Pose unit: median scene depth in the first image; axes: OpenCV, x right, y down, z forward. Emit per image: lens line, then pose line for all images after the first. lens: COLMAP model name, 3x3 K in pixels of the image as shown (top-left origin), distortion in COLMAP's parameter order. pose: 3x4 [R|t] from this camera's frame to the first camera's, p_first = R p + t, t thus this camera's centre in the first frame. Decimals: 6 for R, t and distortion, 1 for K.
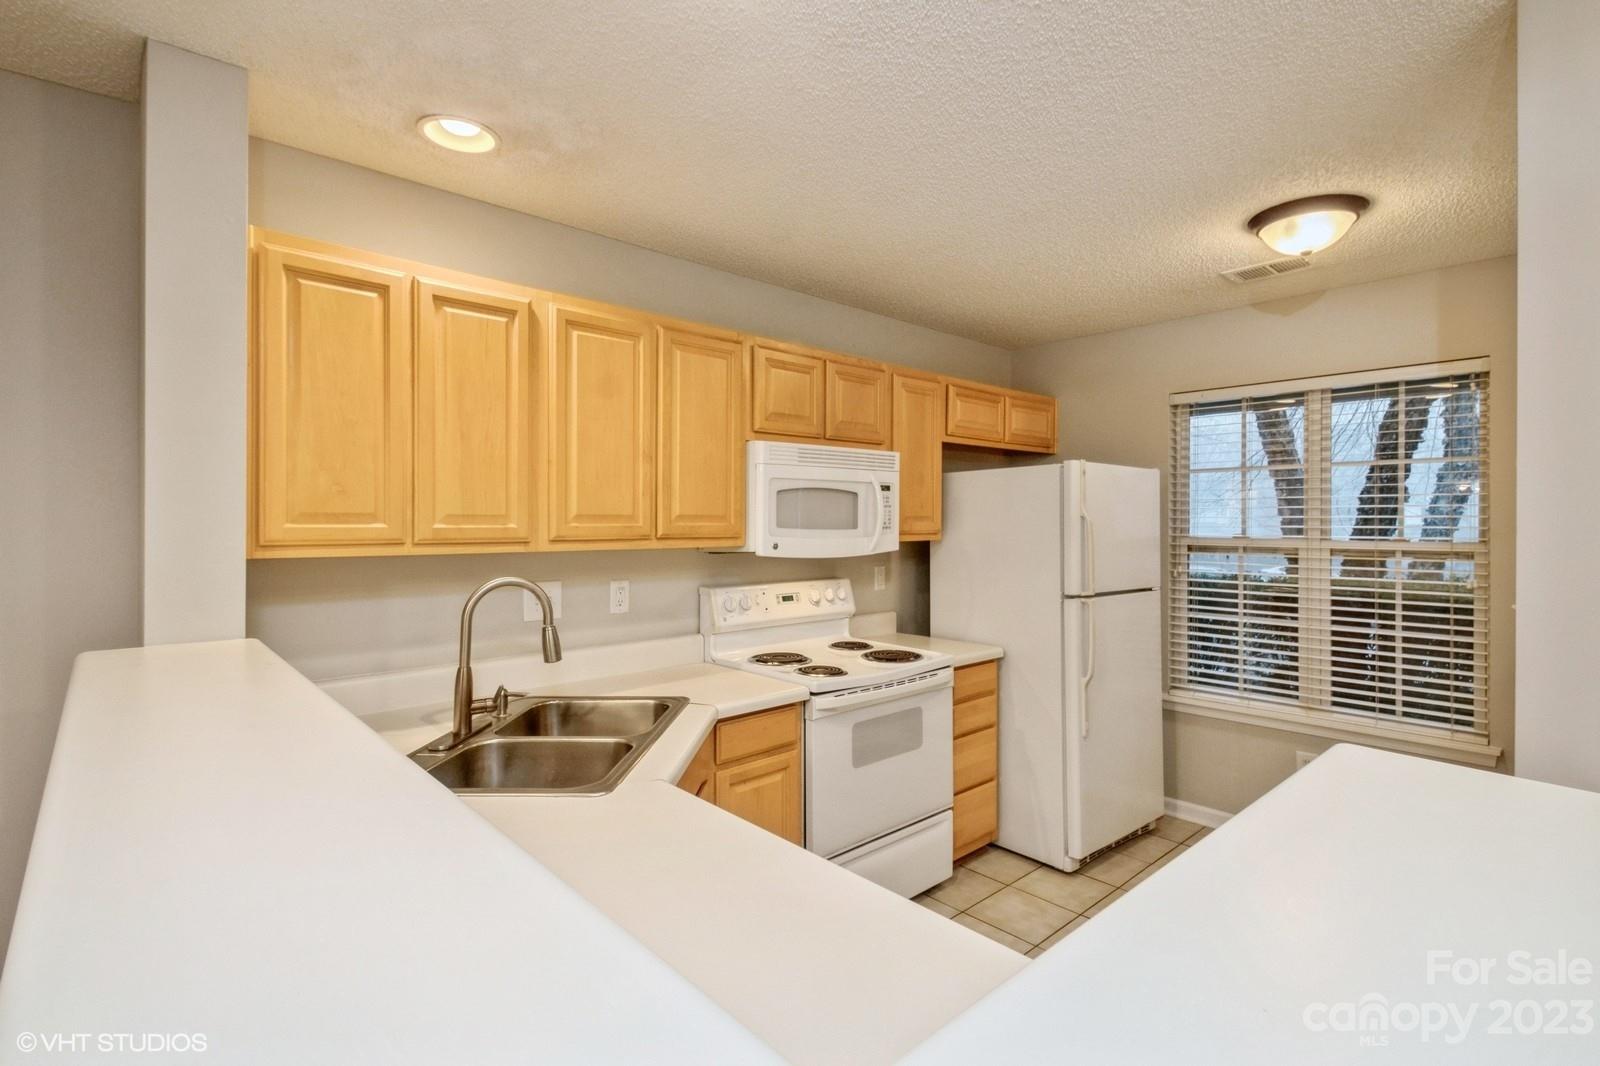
lens RADIAL K [[786.4, 0, 833.8], [0, 786.4, 529.0], [0, 0, 1]] dist [0.026761, 0.002002]
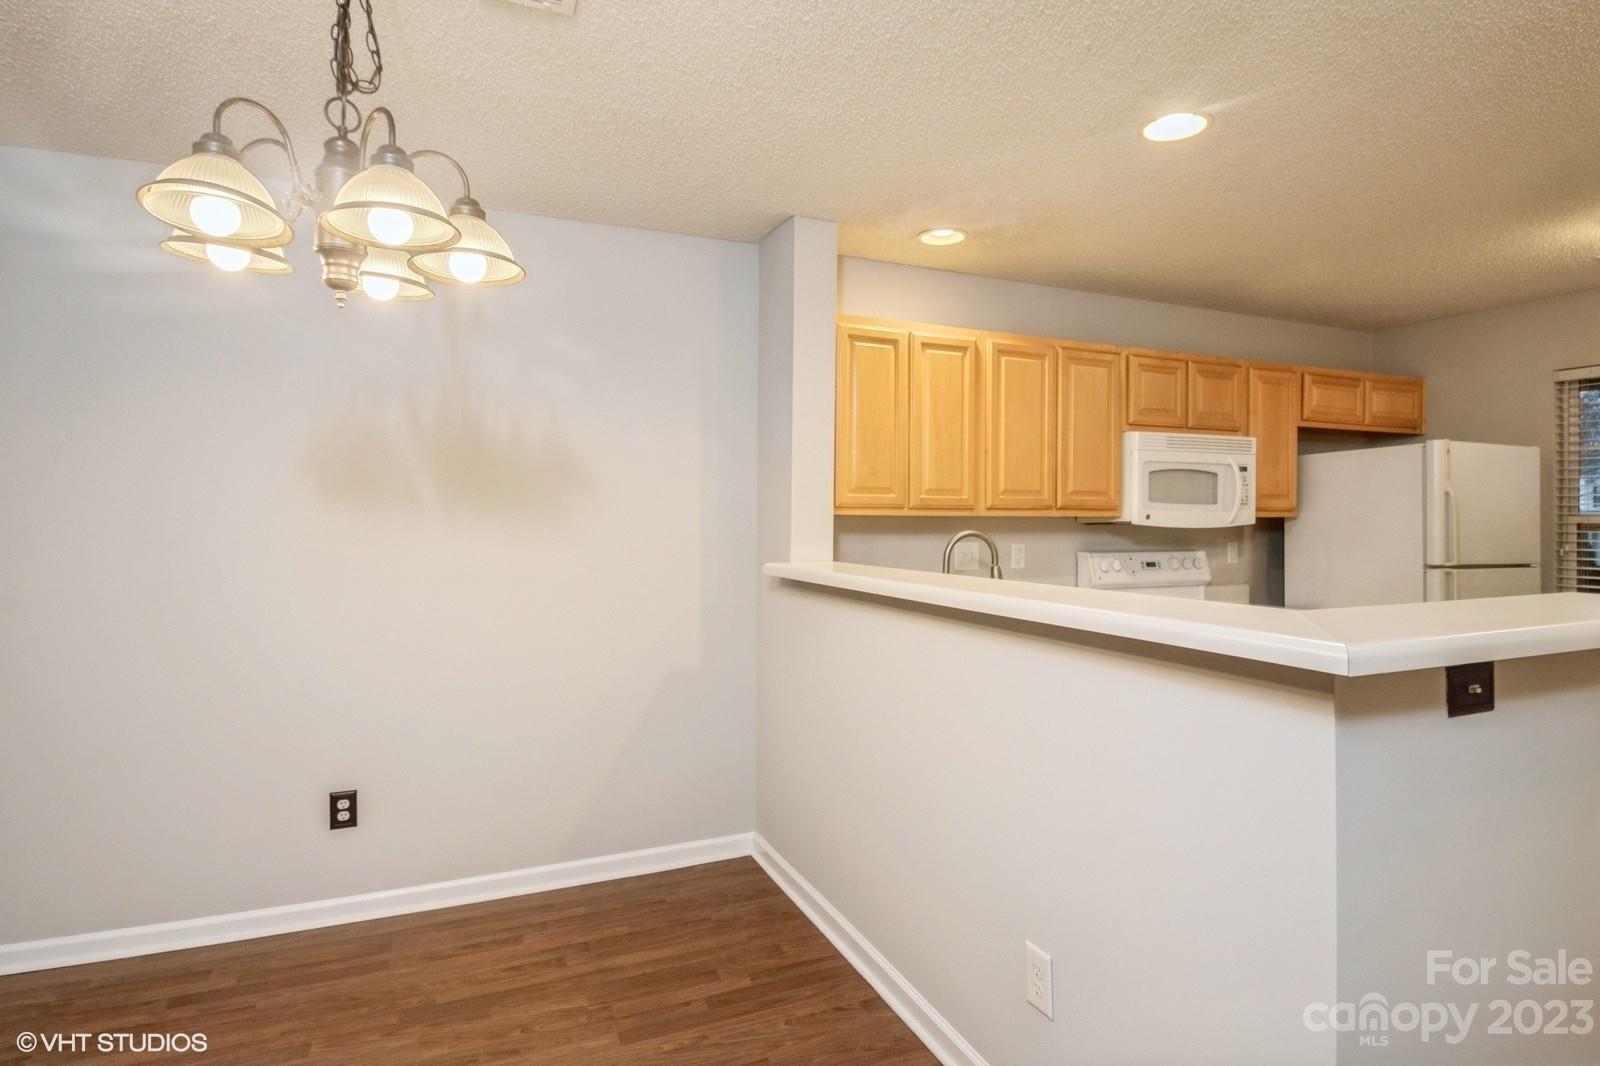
lens RADIAL K [[847.7, 0, 846.3], [0, 847.7, 509.1], [0, 0, 1]] dist [0.006787, -0.002208]
pose [[0.943055, 0.000105, -0.332636, -0.076379], [-0.006052, 0.999840, -0.016841, 0.034425], [0.332581, 0.017895, 0.942905, -0.398377]]
